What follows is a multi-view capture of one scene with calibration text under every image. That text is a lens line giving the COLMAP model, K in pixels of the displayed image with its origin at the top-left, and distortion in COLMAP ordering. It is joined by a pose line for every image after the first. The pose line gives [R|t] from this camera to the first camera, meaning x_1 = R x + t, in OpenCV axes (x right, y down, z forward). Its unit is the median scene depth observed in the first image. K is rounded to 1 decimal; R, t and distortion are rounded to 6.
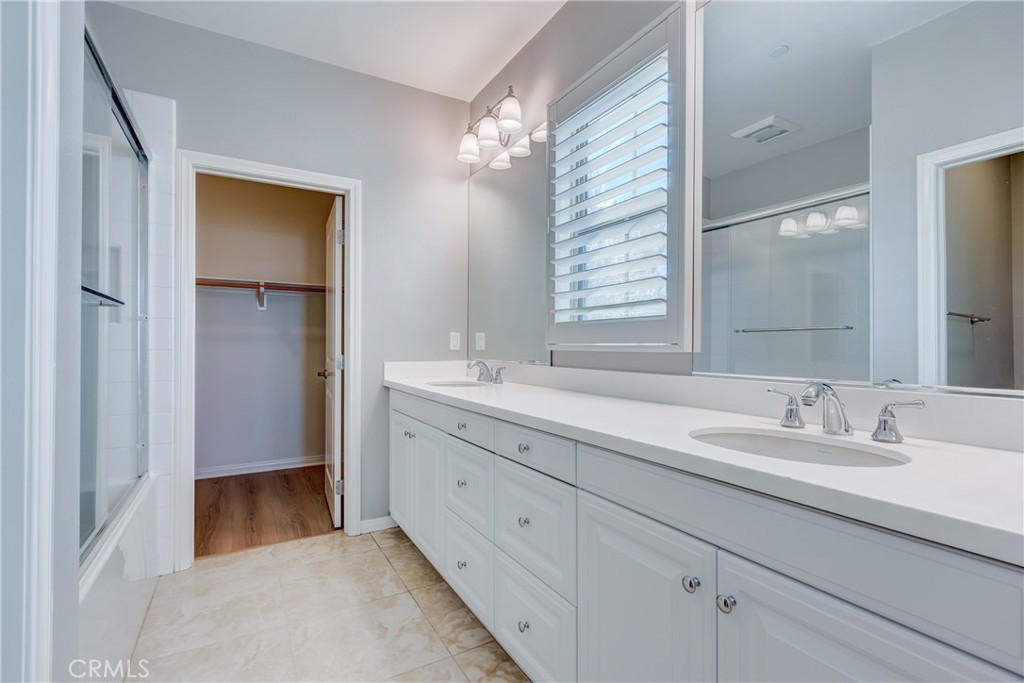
lens RADIAL K [[467.1, 0, 508.8], [0, 467.1, 342.7], [0, 0, 1]] dist [0.006907, 0.000256]
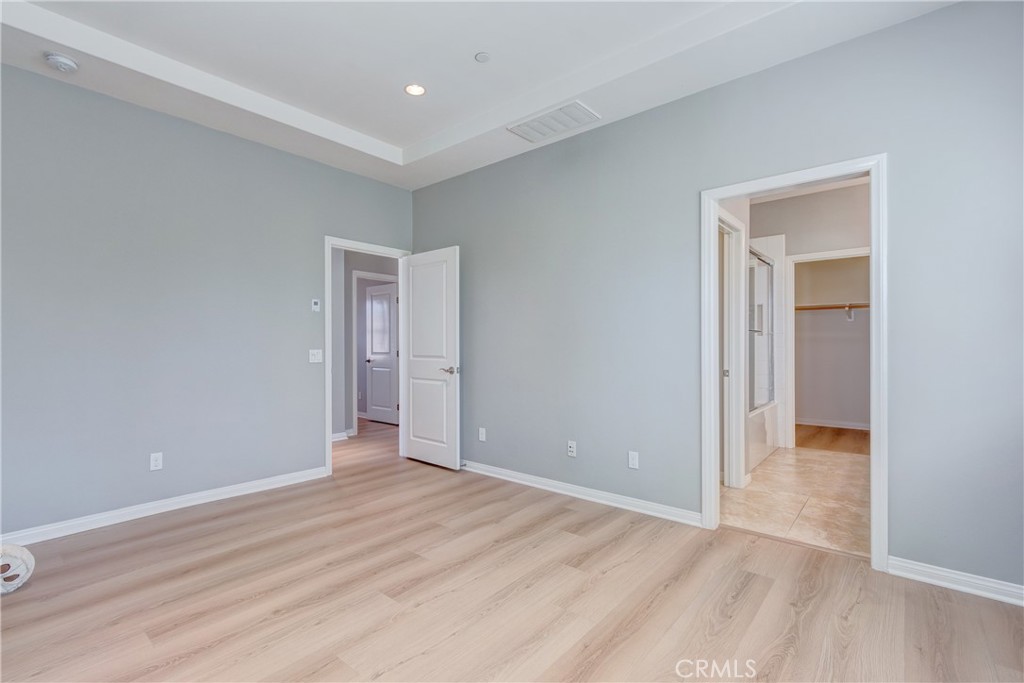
lens RADIAL K [[467.1, 0, 505.6], [0, 467.1, 337.6], [0, 0, 1]] dist [0.006907, 0.000256]
pose [[0.349572, -0.008163, -0.936874, 1.370929], [0.005196, 0.999964, -0.006774, -0.037500], [0.936895, -0.002500, 0.349602, -1.535742]]
